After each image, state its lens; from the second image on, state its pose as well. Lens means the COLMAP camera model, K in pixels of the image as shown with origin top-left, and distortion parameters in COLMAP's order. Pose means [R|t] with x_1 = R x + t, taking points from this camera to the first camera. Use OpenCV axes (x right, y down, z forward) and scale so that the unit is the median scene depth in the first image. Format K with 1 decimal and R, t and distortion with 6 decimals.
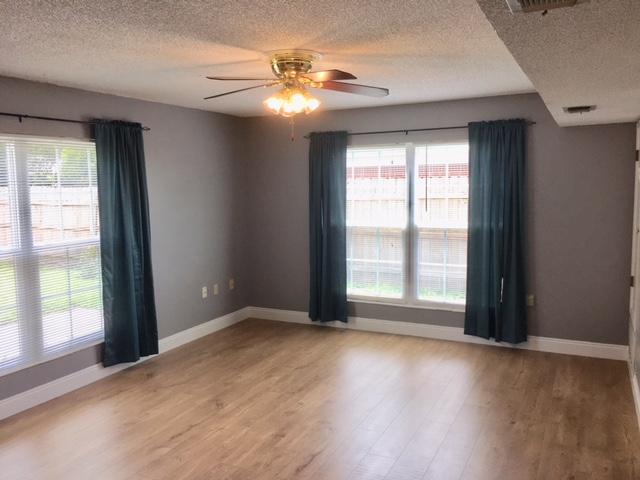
lens RADIAL K [[545.0, 0, 318.2], [0, 545.0, 236.8], [0, 0, 1]] dist [0.046806, -0.060667]
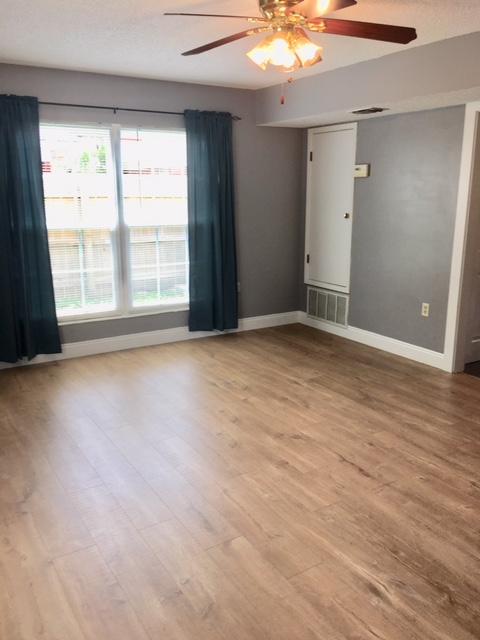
lens RADIAL K [[545.0, 0, 239.8], [0, 545.0, 320.8], [0, 0, 1]] dist [0.046806, -0.060667]
pose [[0.529609, -0.188861, 0.826949, -0.496953], [0.072038, 0.981391, 0.177997, -0.012218], [-0.845177, -0.034697, 0.533359, 0.385176]]
